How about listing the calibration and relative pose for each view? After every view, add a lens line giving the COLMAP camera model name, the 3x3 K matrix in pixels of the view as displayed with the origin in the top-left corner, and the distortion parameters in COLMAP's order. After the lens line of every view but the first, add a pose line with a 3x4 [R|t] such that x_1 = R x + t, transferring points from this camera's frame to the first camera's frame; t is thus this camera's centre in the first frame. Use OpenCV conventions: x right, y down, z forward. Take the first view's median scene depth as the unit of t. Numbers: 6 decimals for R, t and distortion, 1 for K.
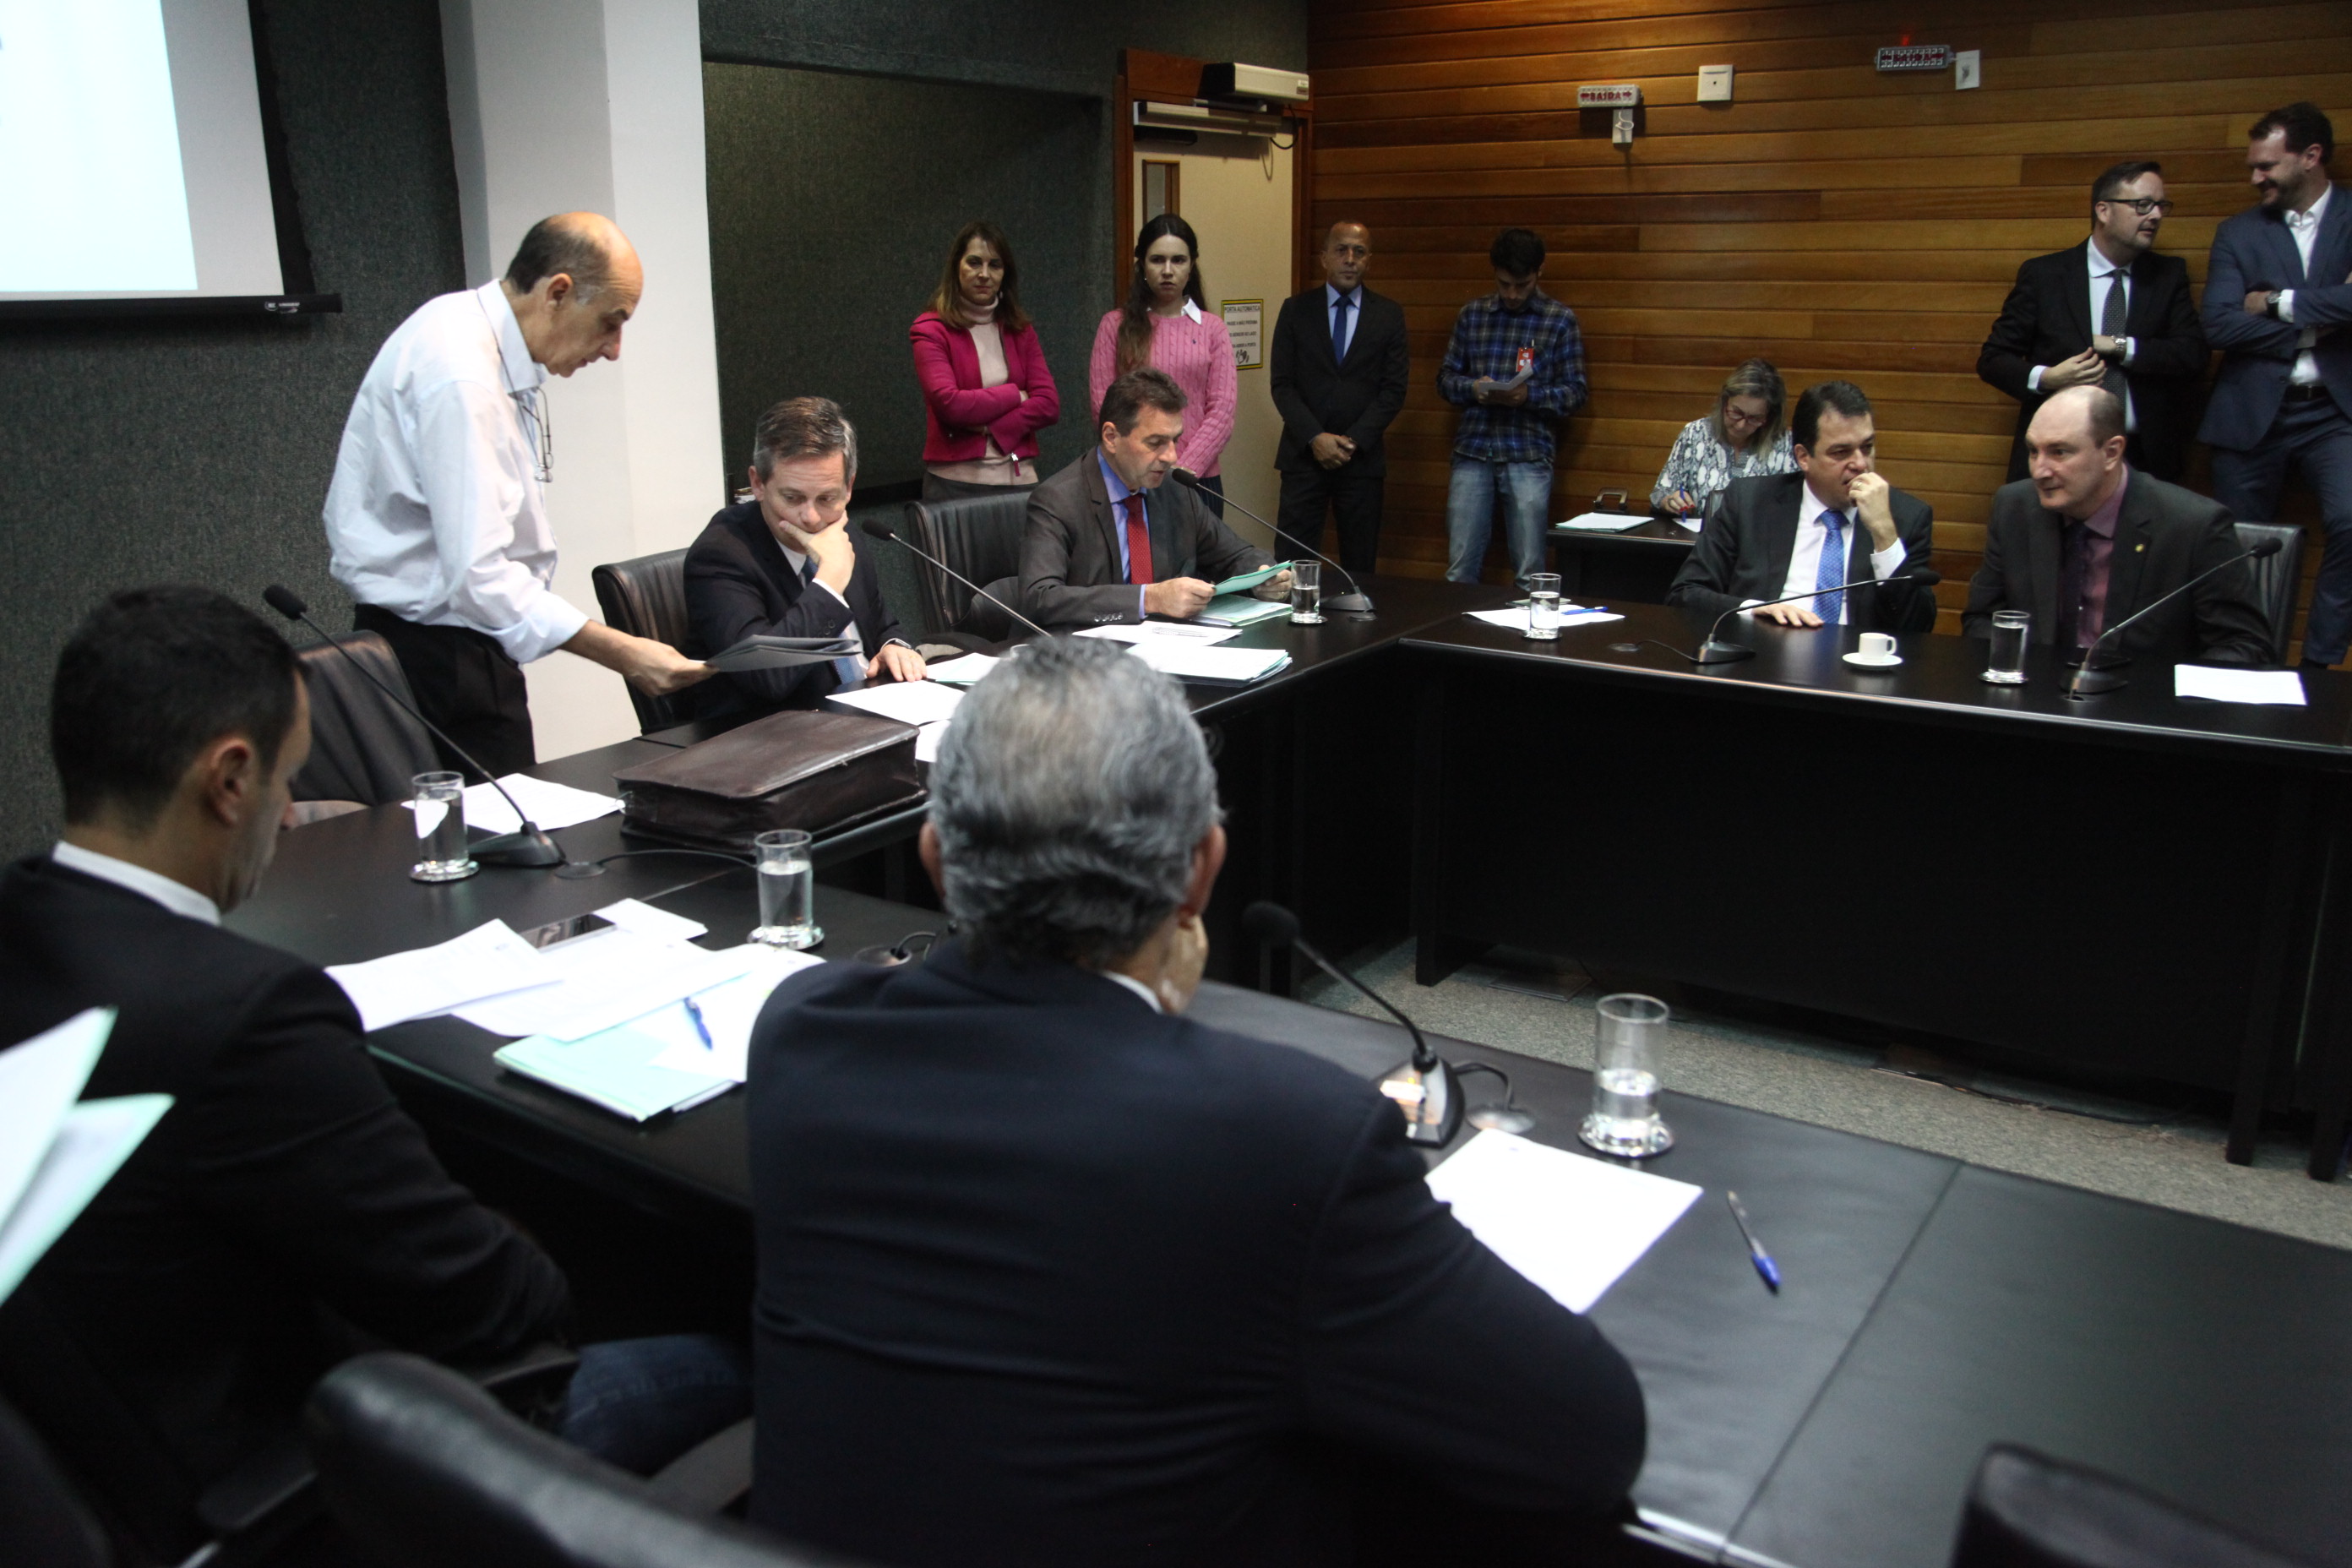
lens RADIAL K [[1912.3, 0, 1160.7], [0, 1912.3, 775.4], [0, 0, 1]] dist [-0.055833, 0.002939]
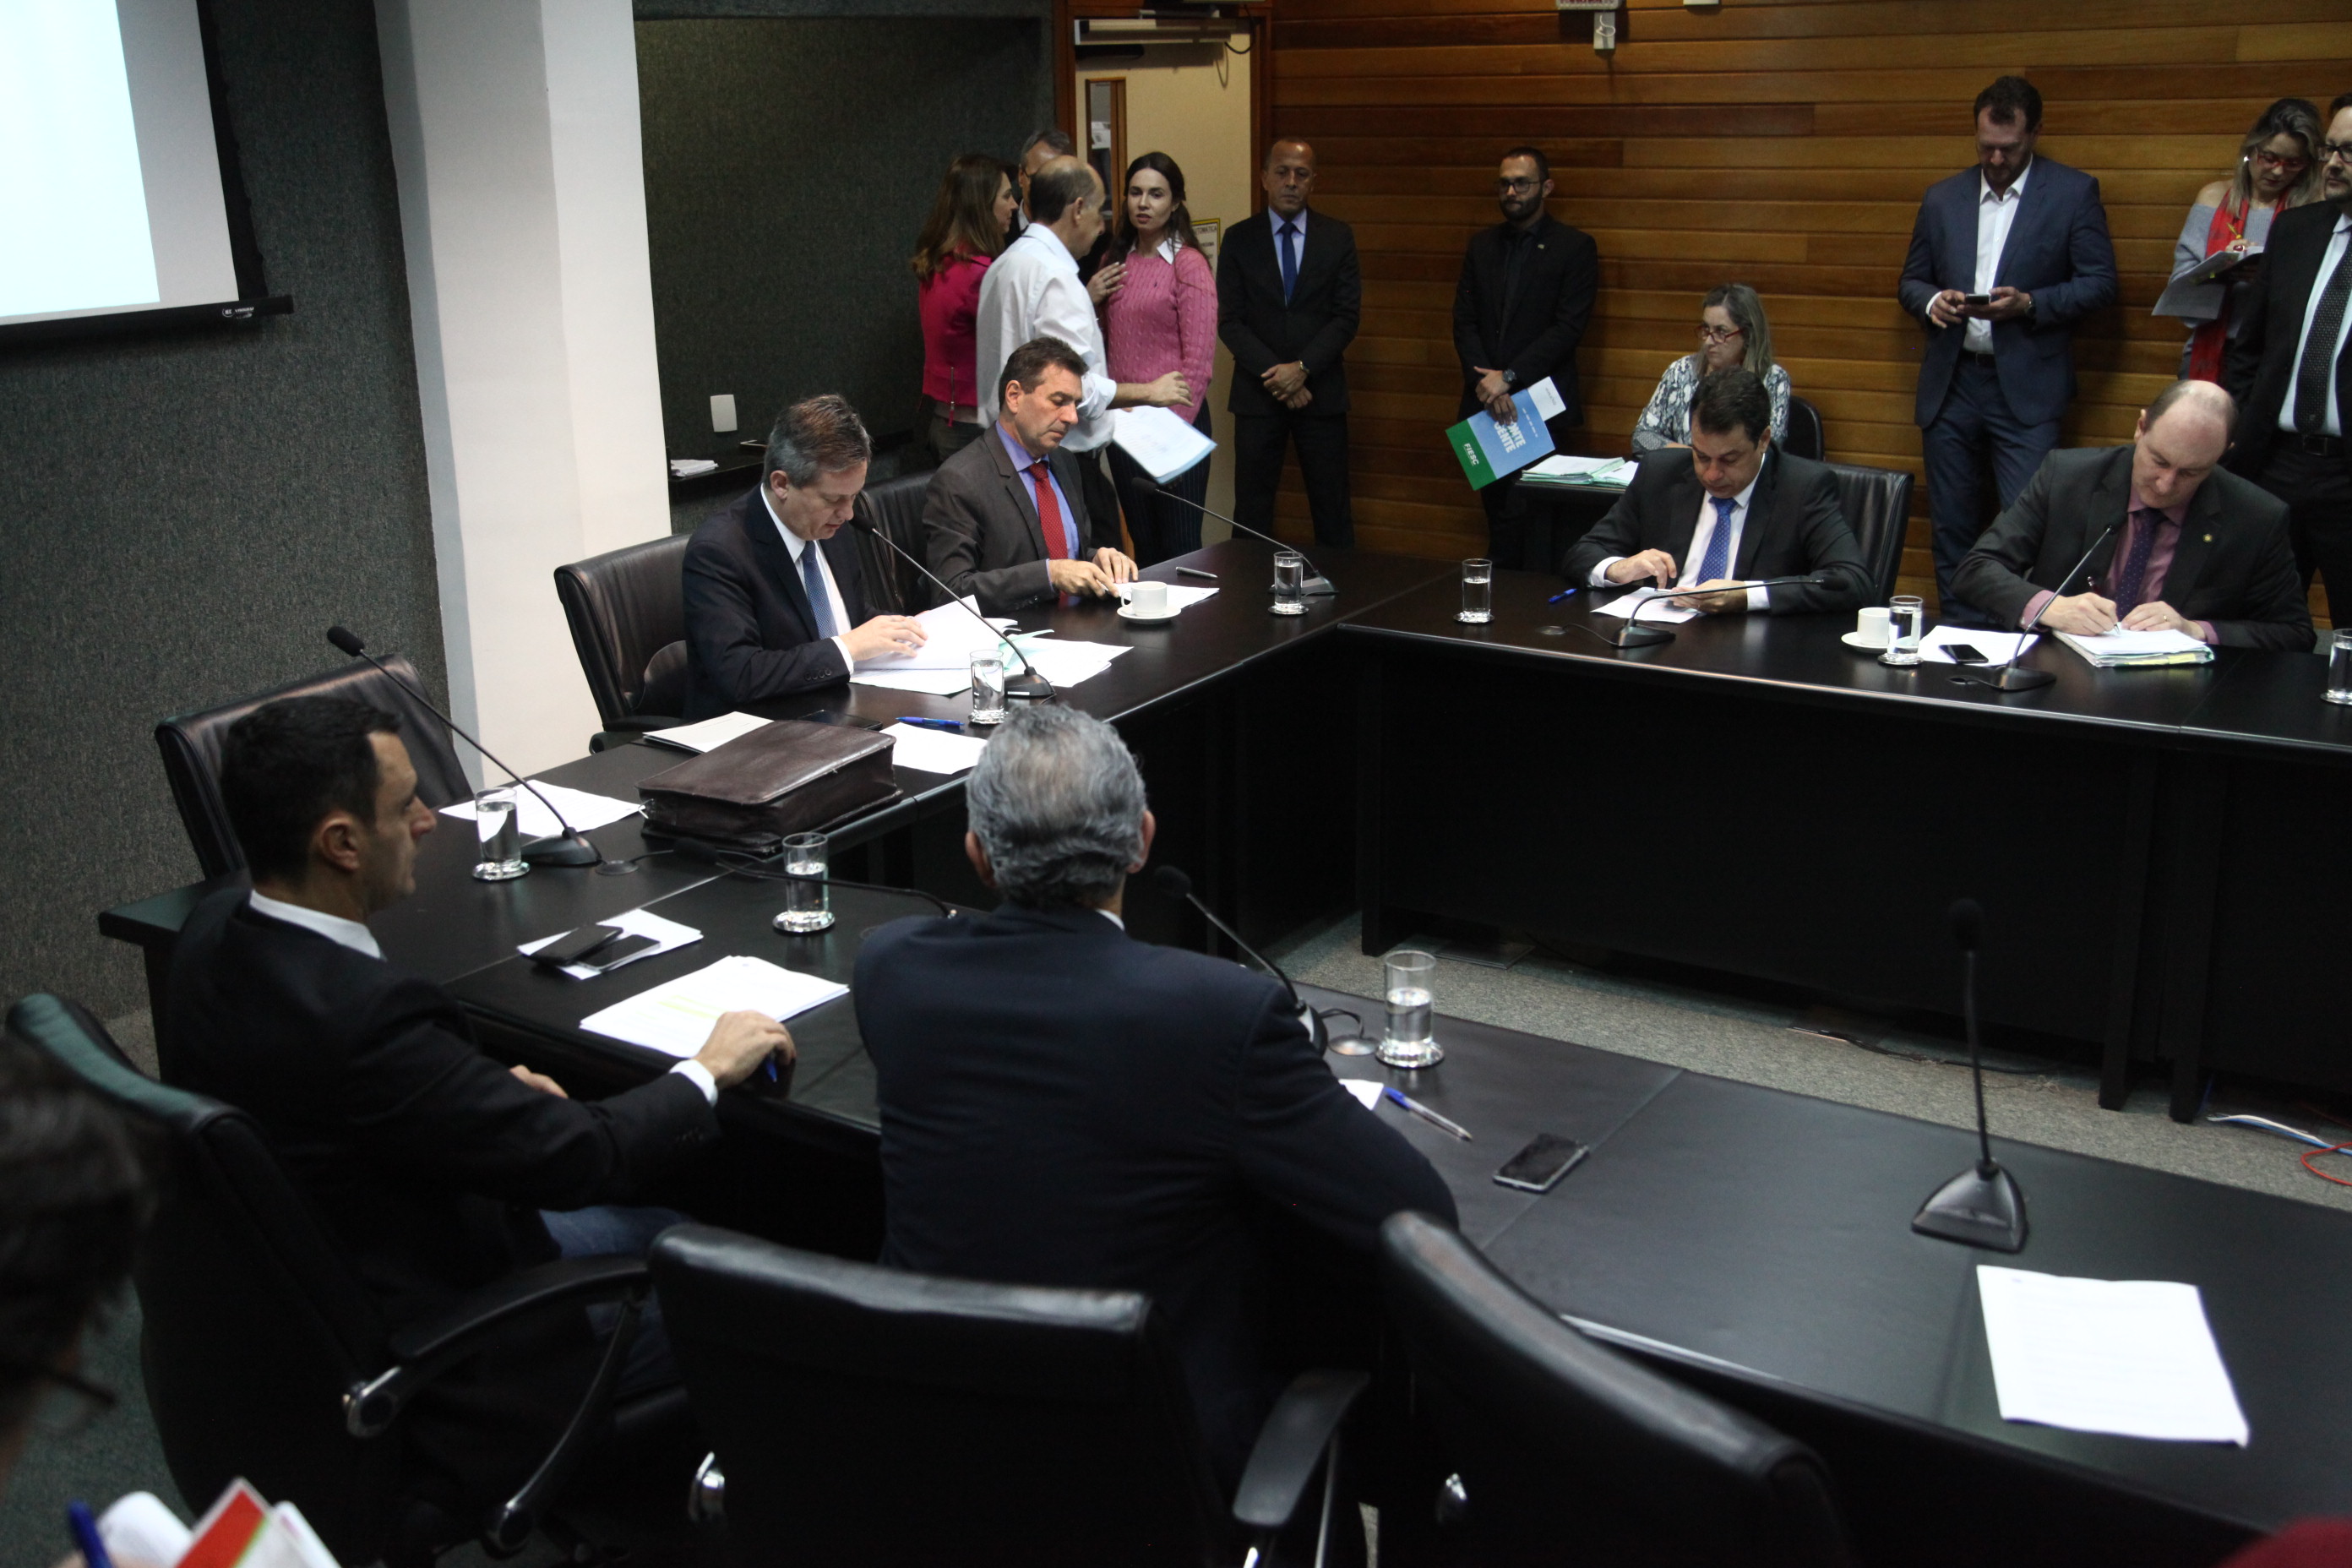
lens RADIAL K [[2310.7, 0, 1186.7], [0, 2310.7, 781.8], [0, 0, 1]] dist [0.001827, 0.000000]
pose [[0.999502, -0.015806, 0.027300, 0.007172], [0.015031, 0.999485, 0.028349, -0.023225], [-0.027734, -0.027924, 0.999225, -0.266590]]
